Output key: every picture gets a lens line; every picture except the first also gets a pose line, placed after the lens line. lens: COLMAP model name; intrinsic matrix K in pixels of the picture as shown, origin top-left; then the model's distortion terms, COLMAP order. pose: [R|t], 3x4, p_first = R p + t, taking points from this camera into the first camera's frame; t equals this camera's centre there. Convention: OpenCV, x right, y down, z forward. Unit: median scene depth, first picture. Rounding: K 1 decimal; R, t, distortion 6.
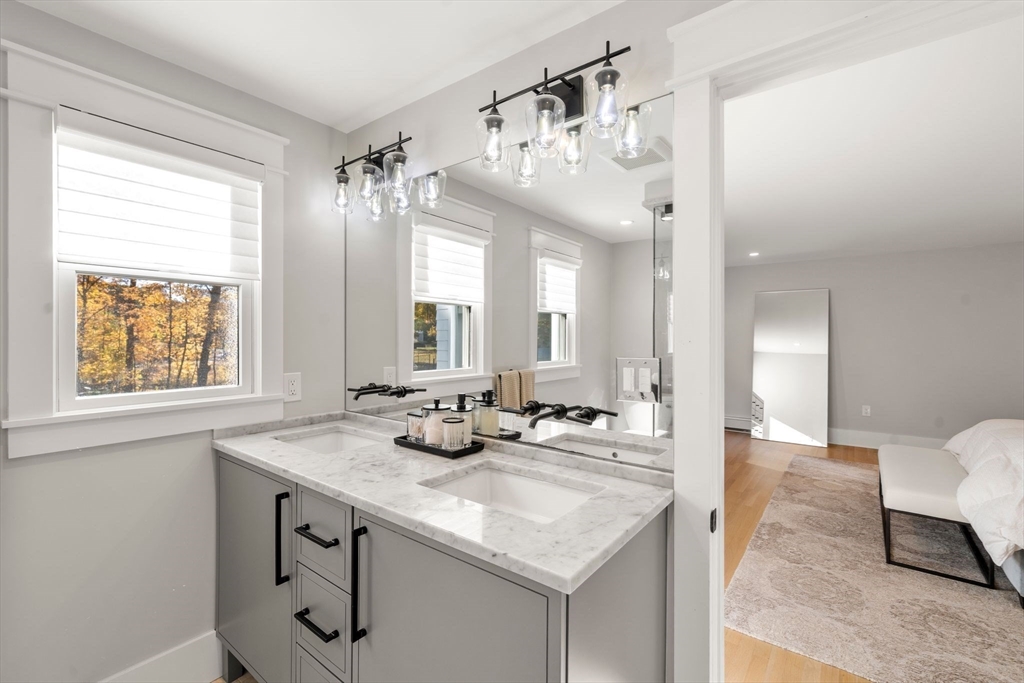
lens RADIAL K [[449.9, 0, 510.9], [0, 449.9, 339.4], [0, 0, 1]] dist [-0.002123, 0.000404]
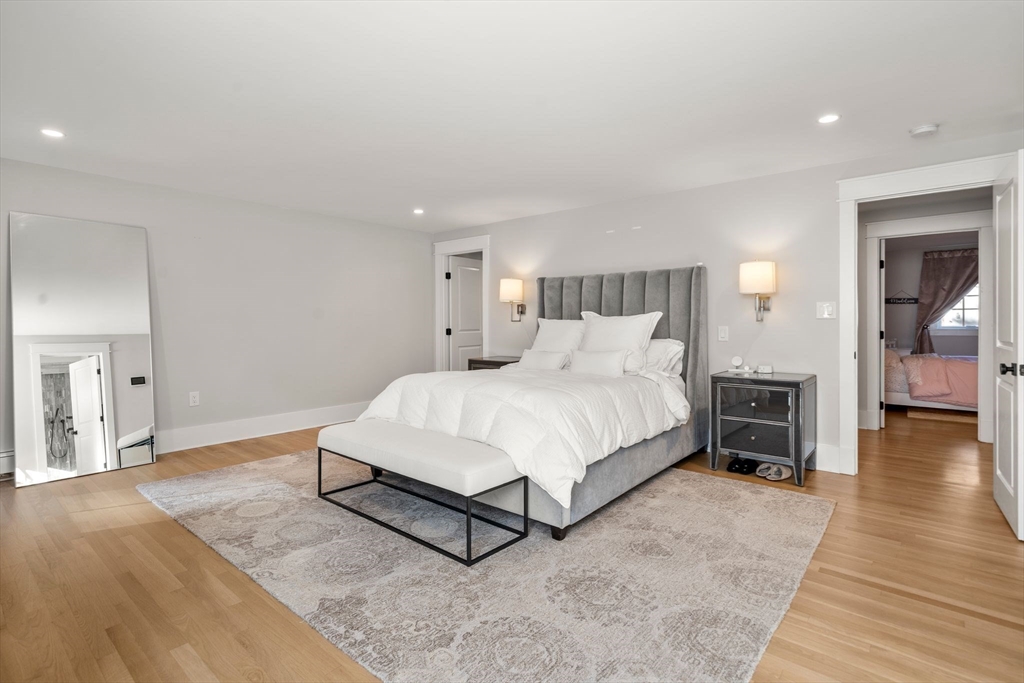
lens RADIAL K [[483.8, 0, 512.6], [0, 483.8, 338.3], [0, 0, 1]] dist [-0.001275, -0.000073]
pose [[0.048842, -0.035638, 0.998171, -0.007937], [0.005900, 0.999356, 0.035392, 0.049254], [-0.998789, 0.004160, 0.049021, 0.733672]]
